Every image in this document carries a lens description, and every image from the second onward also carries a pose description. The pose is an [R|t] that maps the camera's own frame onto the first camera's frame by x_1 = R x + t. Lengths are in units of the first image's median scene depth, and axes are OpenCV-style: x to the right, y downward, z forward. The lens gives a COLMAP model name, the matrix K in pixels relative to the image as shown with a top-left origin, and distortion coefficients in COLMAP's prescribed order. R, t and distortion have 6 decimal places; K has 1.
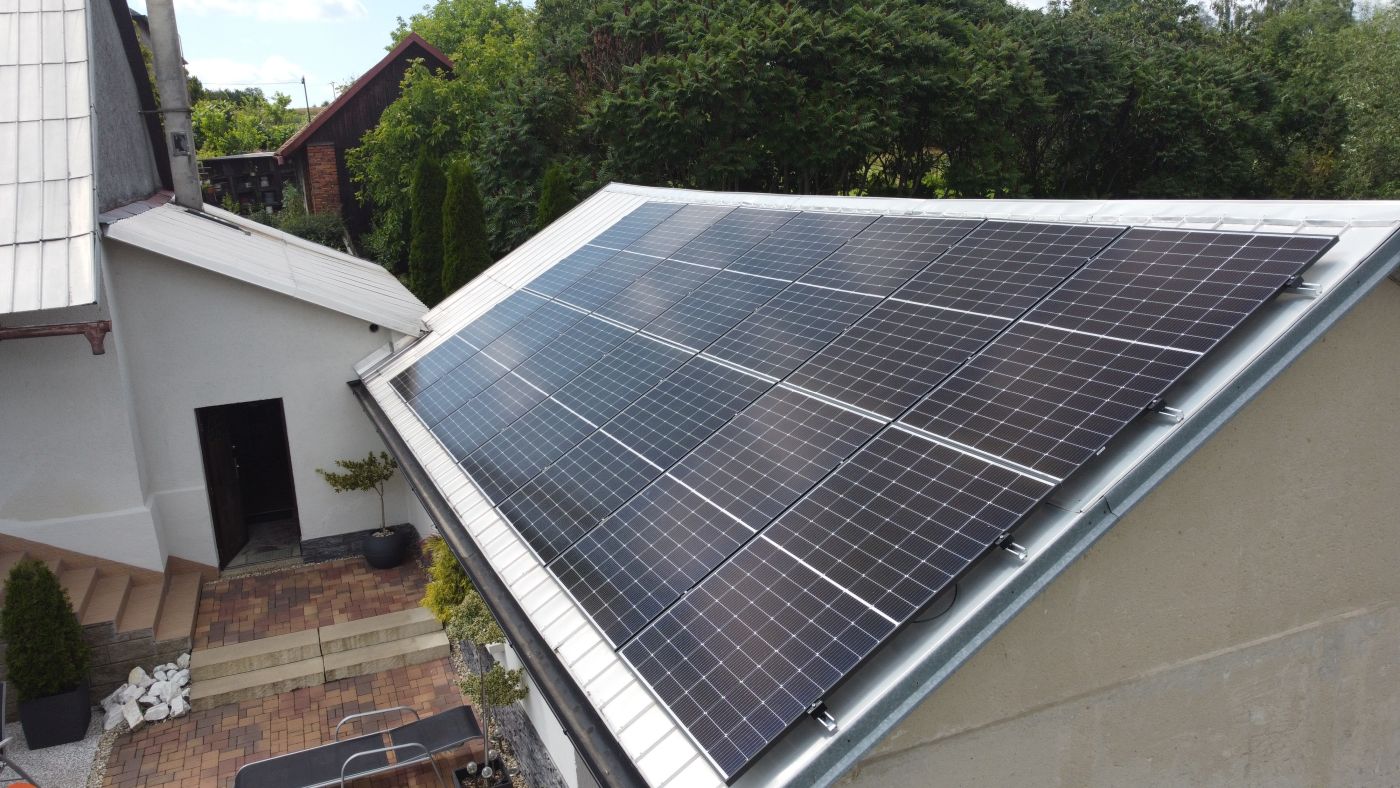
lens RADIAL K [[1060.0, 0, 695.6], [0, 1060.0, 394.2], [0, 0, 1]] dist [-0.001341, 0.000445]
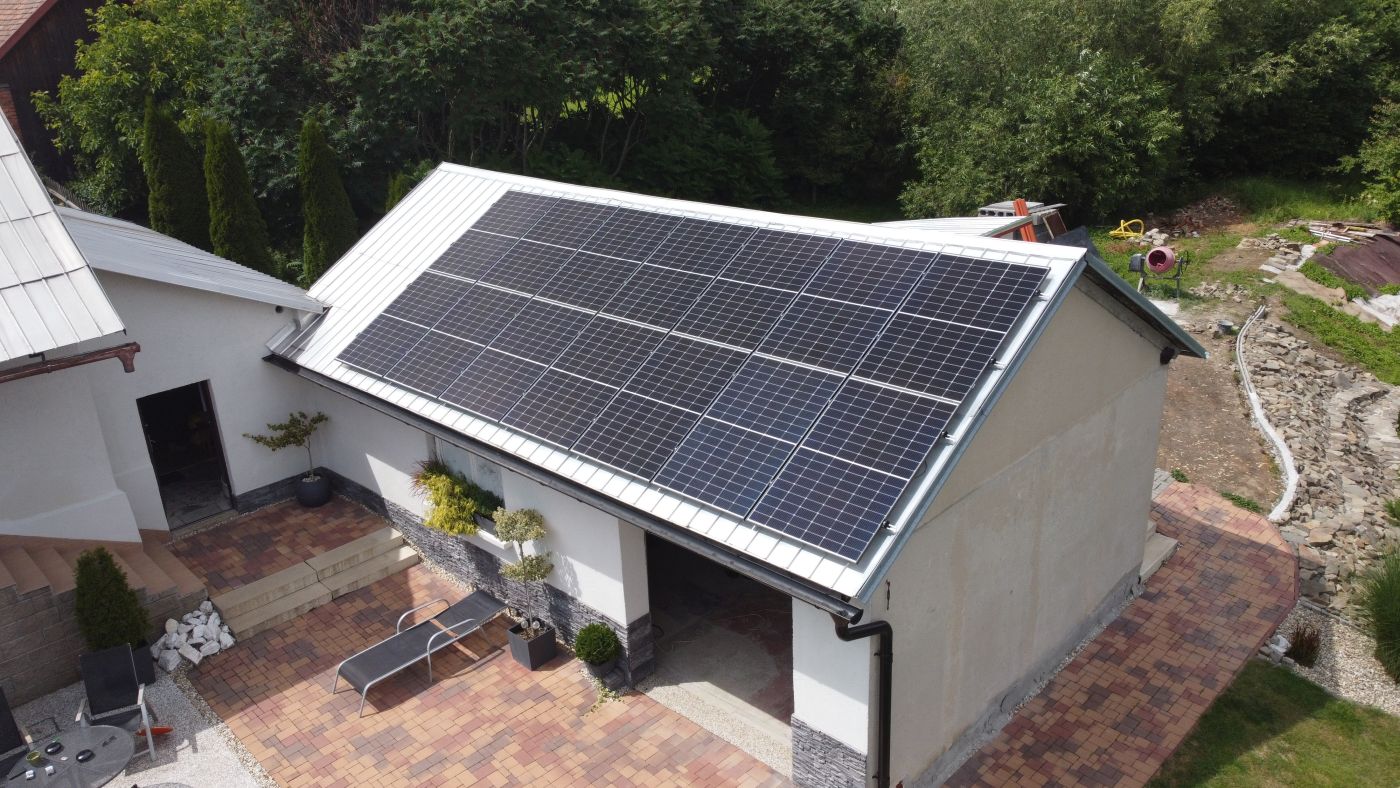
lens RADIAL K [[1060.0, 0, 695.6], [0, 1060.0, 394.2], [0, 0, 1]] dist [-0.001341, 0.000445]
pose [[0.923527, -0.135334, 0.358864, -0.314689], [0.087865, 0.985447, 0.145514, -0.100953], [-0.373334, -0.102855, 0.921977, -0.266058]]
